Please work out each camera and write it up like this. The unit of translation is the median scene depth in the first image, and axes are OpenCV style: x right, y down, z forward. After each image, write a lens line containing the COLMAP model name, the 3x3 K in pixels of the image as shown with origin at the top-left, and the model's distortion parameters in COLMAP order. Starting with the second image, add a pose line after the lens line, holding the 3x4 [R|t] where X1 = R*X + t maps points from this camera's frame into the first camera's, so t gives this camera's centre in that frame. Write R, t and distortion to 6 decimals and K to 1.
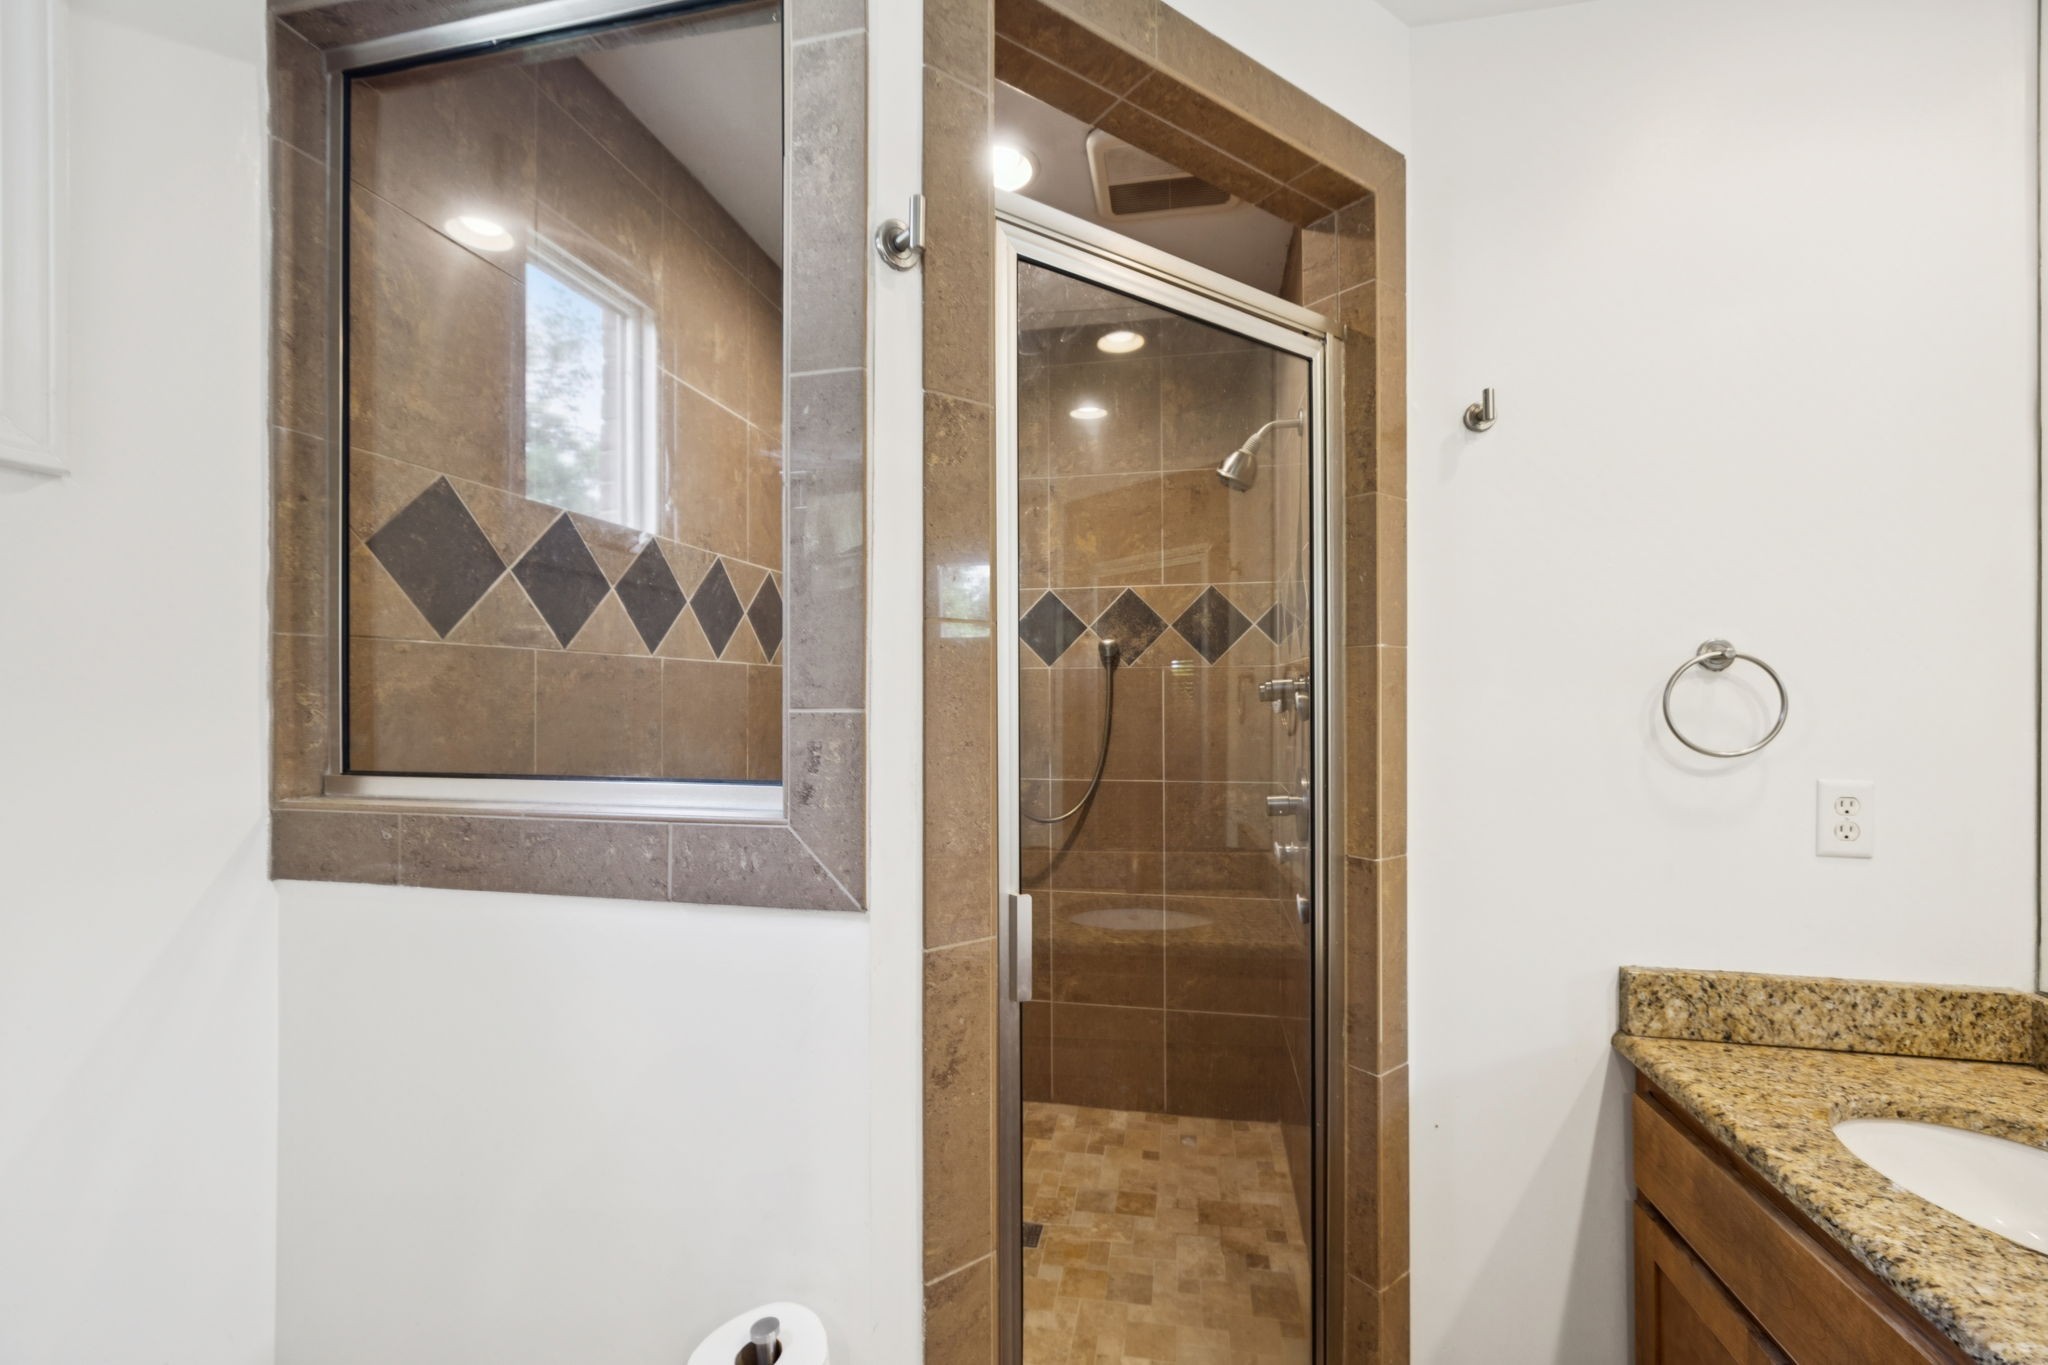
lens RADIAL K [[841.1, 0, 977.6], [0, 841.1, 680.6], [0, 0, 1]] dist [-0.000453, 0.000096]
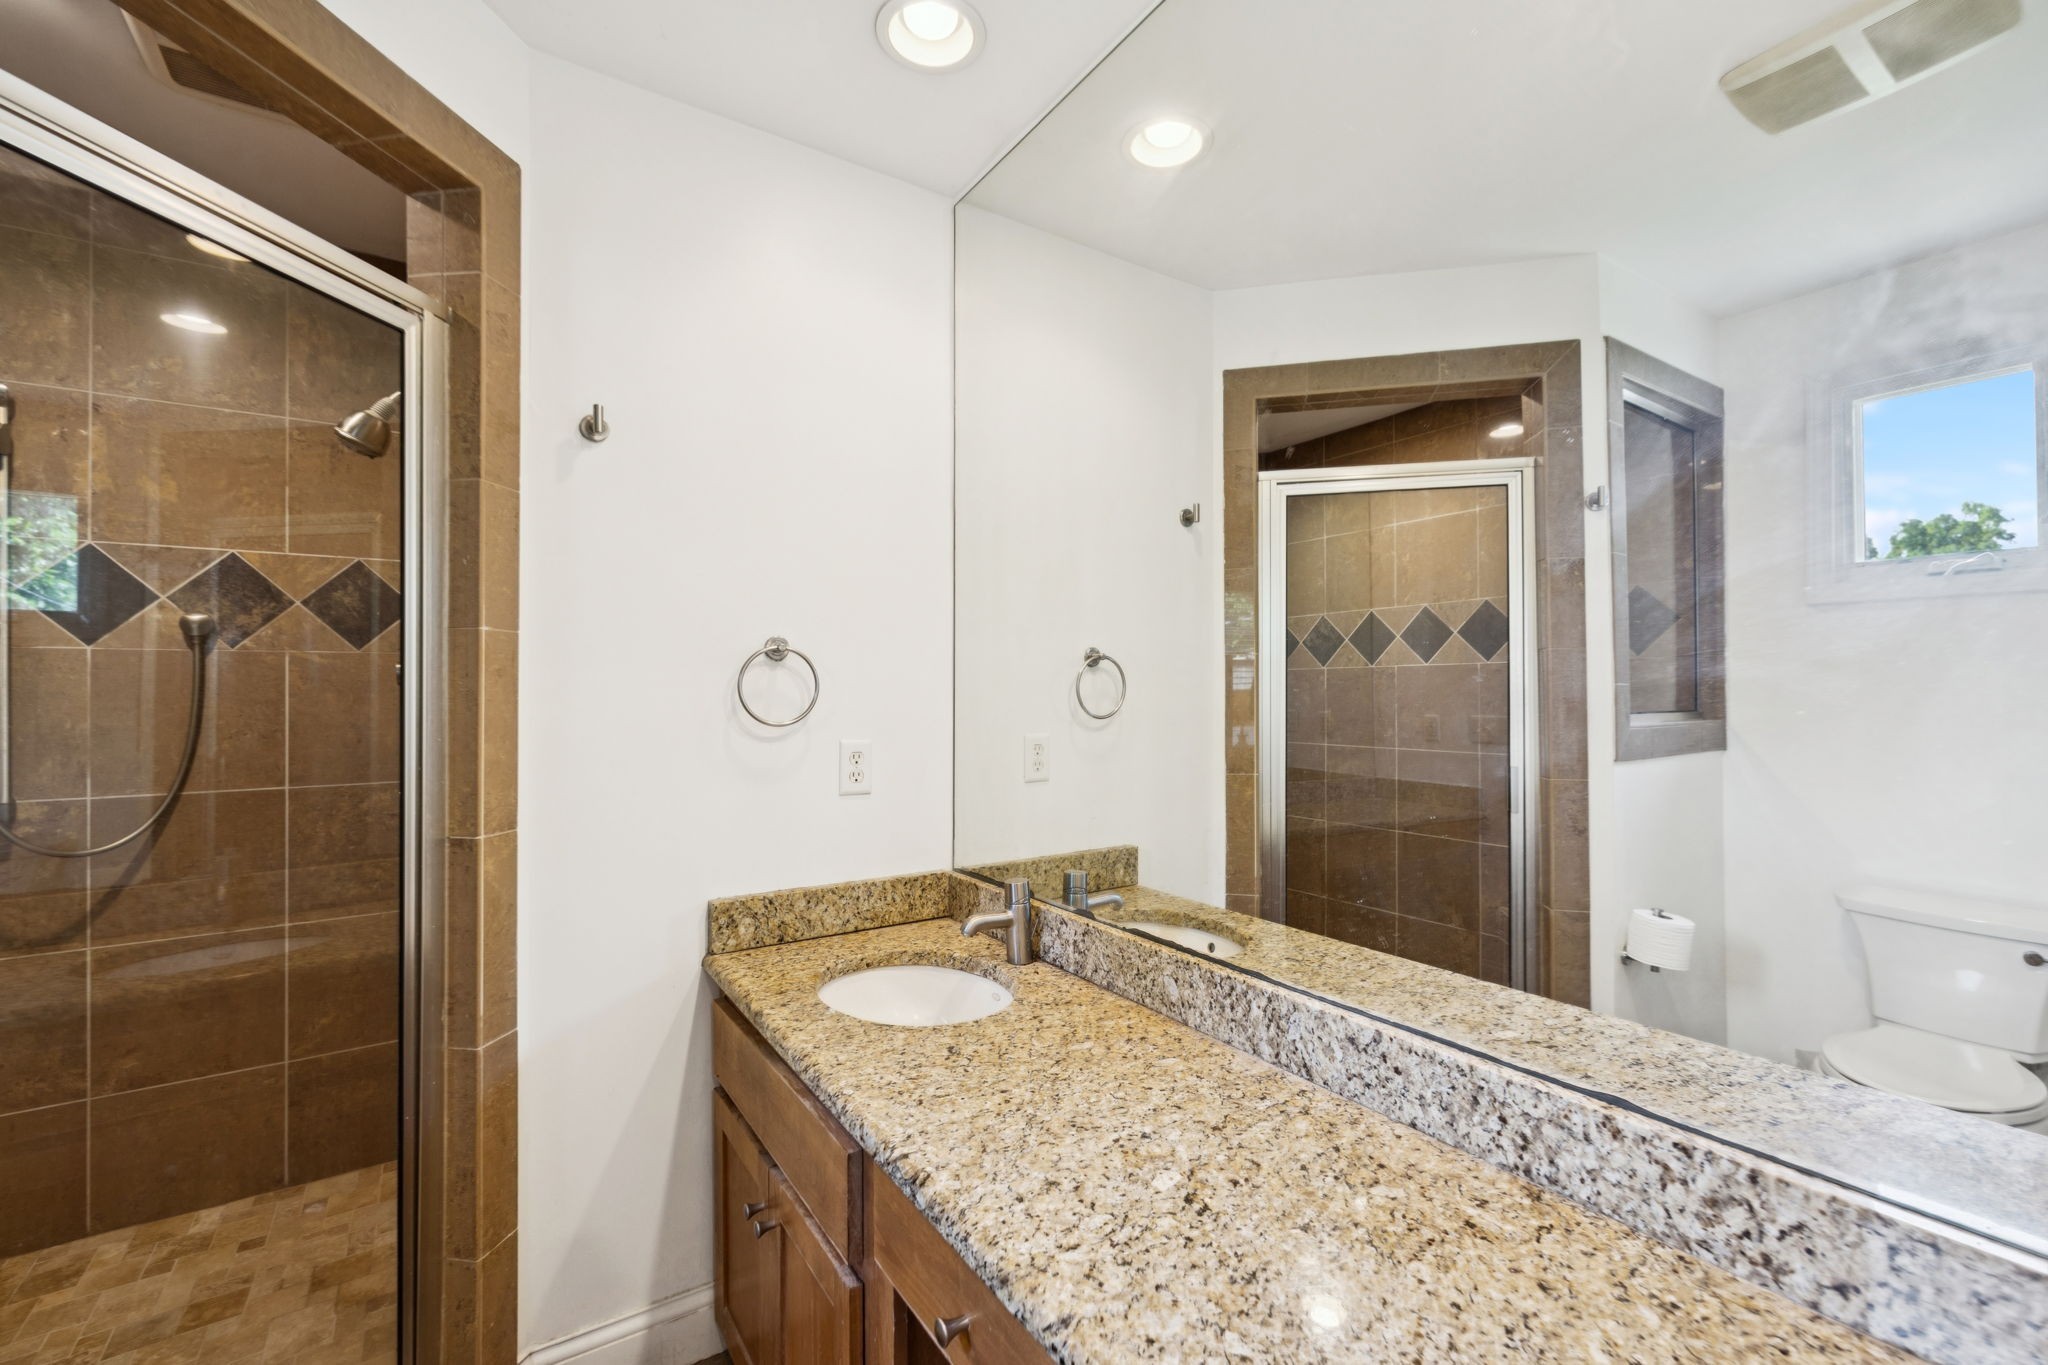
lens RADIAL K [[869.9, 0, 1025.7], [0, 869.9, 678.8], [0, 0, 1]] dist [0.000880, -0.000362]
pose [[0.687746, 0.009377, 0.725891, 0.160808], [-0.003645, 0.999949, -0.009465, 0.027328], [-0.725942, 0.003864, 0.687745, -0.210576]]
